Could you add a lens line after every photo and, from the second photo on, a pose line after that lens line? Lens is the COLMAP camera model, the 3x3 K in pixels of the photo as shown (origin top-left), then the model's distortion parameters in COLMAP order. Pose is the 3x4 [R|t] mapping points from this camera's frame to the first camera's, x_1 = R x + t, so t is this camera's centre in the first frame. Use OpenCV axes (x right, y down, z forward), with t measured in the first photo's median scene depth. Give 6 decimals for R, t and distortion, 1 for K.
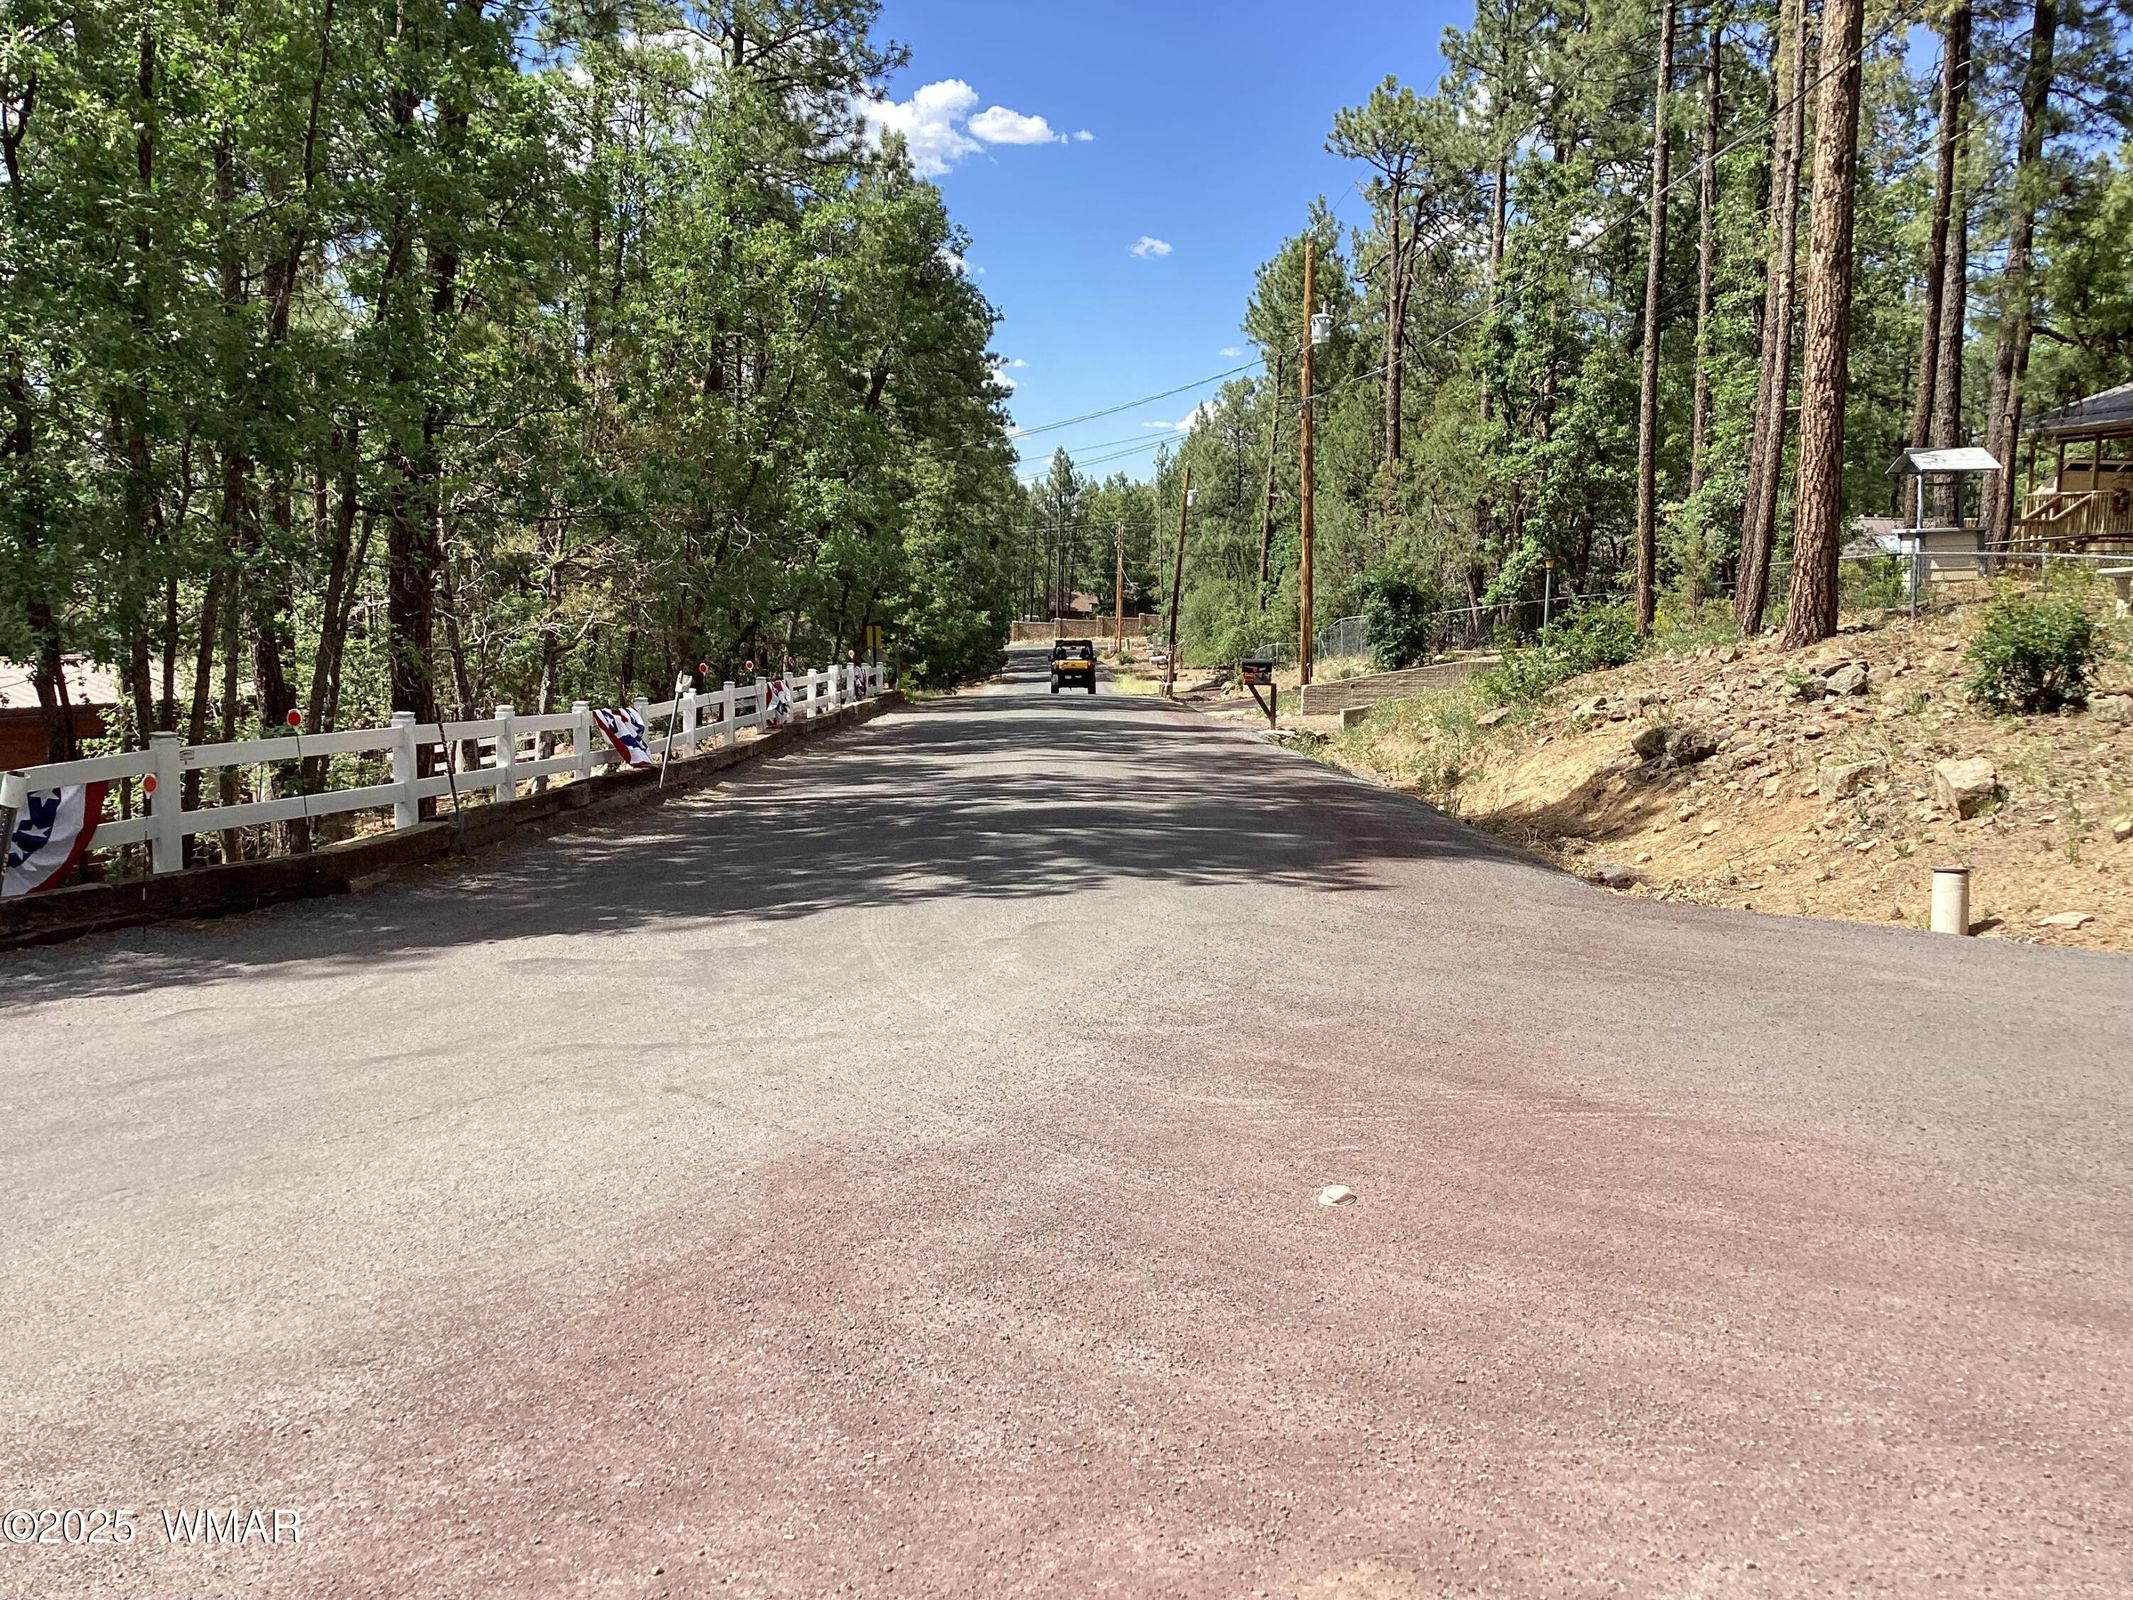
lens RADIAL K [[1938.8, 0, 1067.5], [0, 1938.8, 796.0], [0, 0, 1]] dist [0.011301, 0.000000]
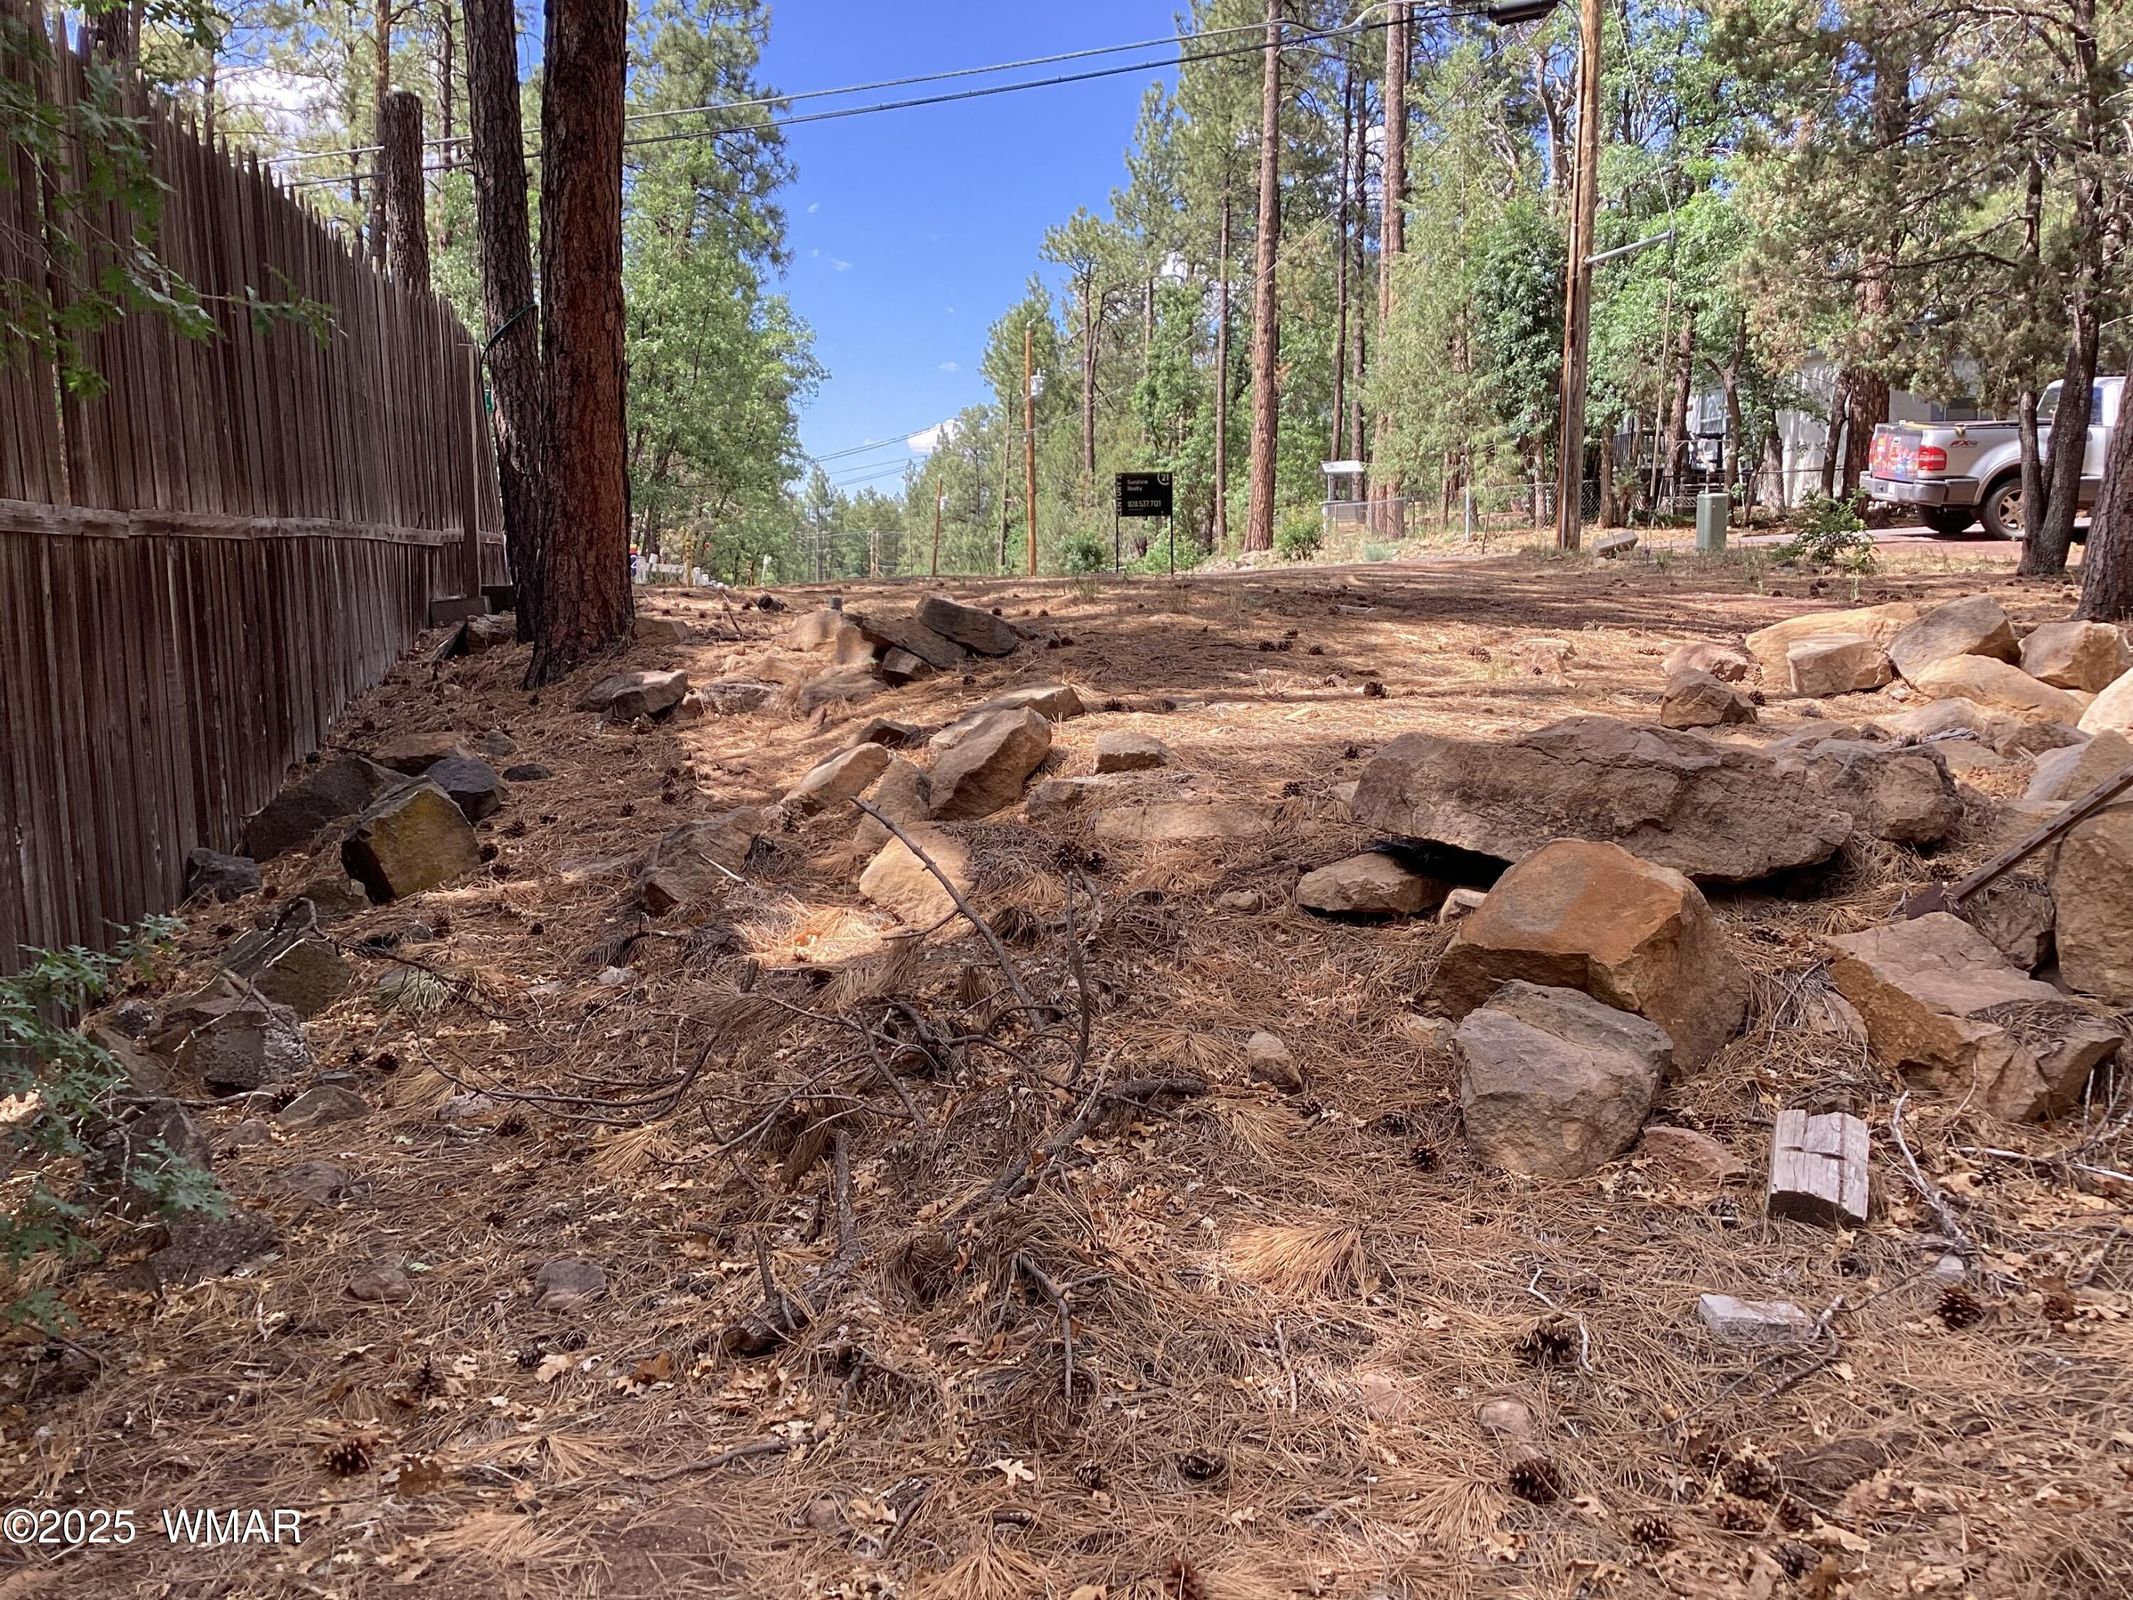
lens RADIAL K [[1938.8, 0, 1064.1], [0, 1938.8, 801.7], [0, 0, 1]] dist [0.011301, 0.000000]
pose [[0.990914, -0.027562, 0.131643, -0.044764], [0.028341, 0.999590, -0.004050, 0.071653], [-0.131477, 0.007744, 0.991289, -0.393323]]
